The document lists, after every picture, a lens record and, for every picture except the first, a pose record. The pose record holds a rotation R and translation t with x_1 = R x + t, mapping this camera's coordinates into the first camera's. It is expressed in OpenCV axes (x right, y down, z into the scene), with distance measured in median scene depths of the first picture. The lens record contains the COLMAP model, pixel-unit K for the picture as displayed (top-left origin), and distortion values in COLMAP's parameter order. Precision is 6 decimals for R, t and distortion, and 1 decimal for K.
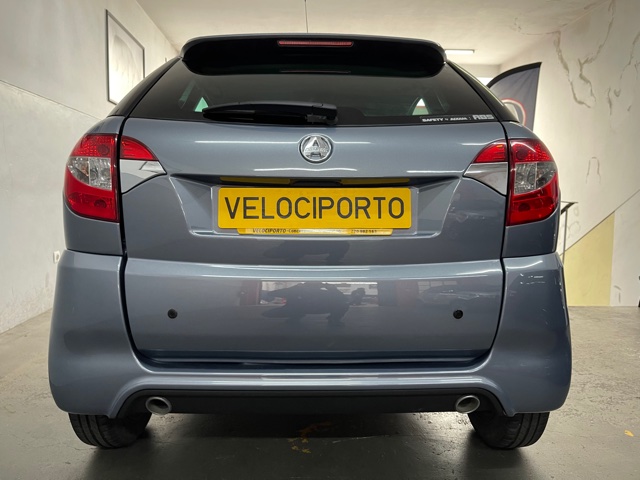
lens RADIAL K [[482.4, 0, 323.0], [0, 482.4, 236.6], [0, 0, 1]] dist [0.017085, -0.033057]
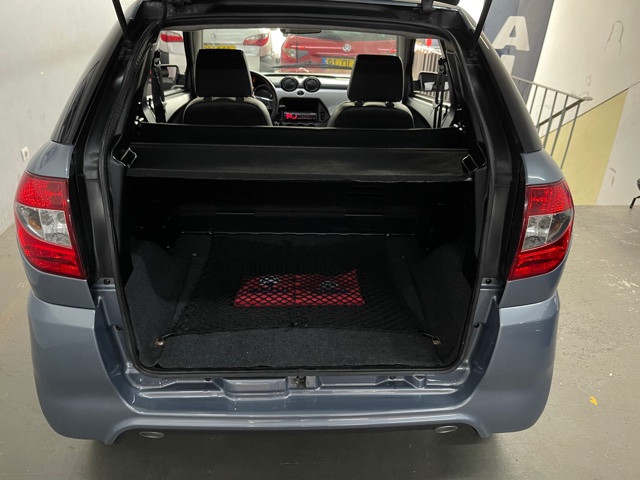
lens RADIAL K [[482.4, 0, 317.1], [0, 482.4, 234.7], [0, 0, 1]] dist [0.017085, -0.033057]
pose [[0.999706, 0.020193, 0.013403, -0.004456], [-0.023572, 0.938646, 0.344076, -0.427764], [-0.005633, -0.344291, 0.938846, 0.173378]]
